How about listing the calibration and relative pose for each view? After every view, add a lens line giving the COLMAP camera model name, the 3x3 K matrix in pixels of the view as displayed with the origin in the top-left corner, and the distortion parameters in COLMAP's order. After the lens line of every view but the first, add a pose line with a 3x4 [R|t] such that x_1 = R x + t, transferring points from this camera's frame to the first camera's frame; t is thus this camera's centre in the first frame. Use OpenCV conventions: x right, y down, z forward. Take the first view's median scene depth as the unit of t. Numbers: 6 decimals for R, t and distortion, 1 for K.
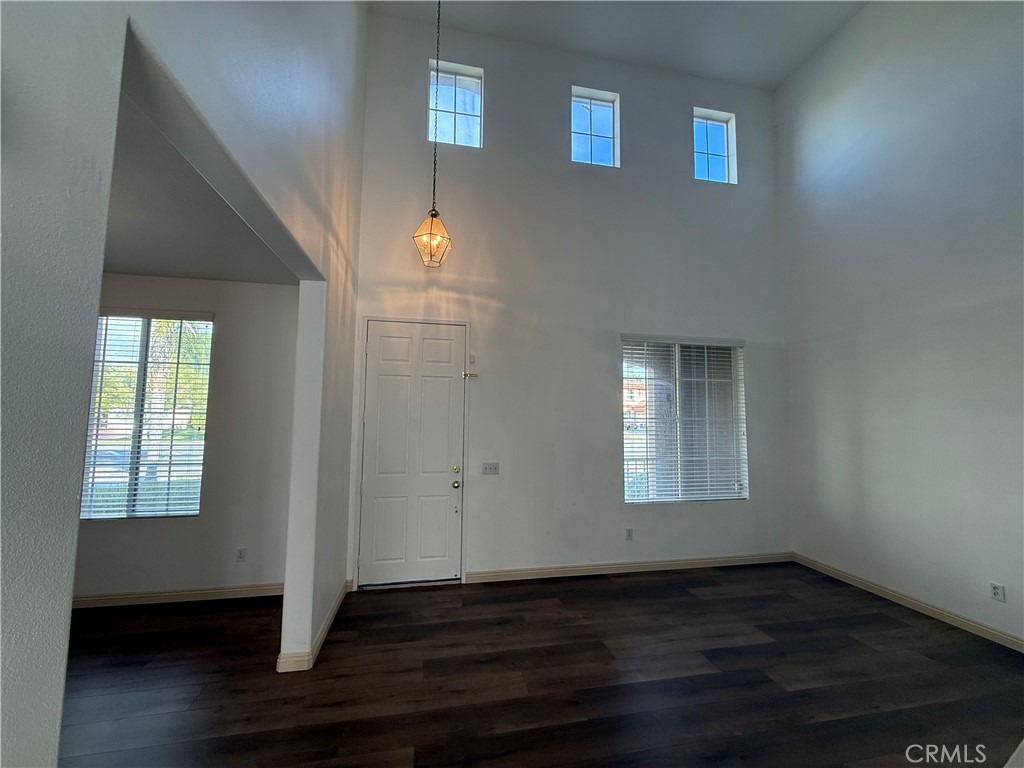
lens RADIAL K [[406.2, 0, 510.6], [0, 406.2, 384.0], [0, 0, 1]] dist [0.000767, 0.000054]
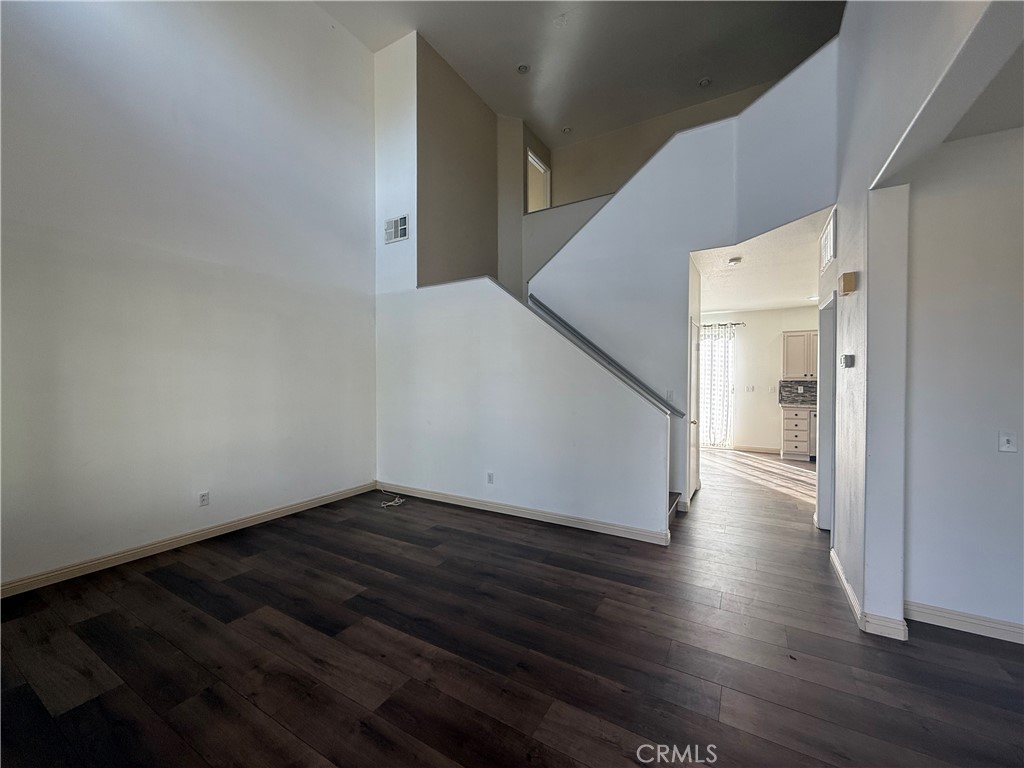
lens RADIAL K [[406.2, 0, 510.6], [0, 406.2, 384.0], [0, 0, 1]] dist [0.000767, 0.000054]
pose [[-0.745852, -0.015694, 0.665927, -0.330622], [-0.057517, 0.997506, -0.040913, 0.168380], [-0.663624, -0.068817, -0.744895, 1.398045]]
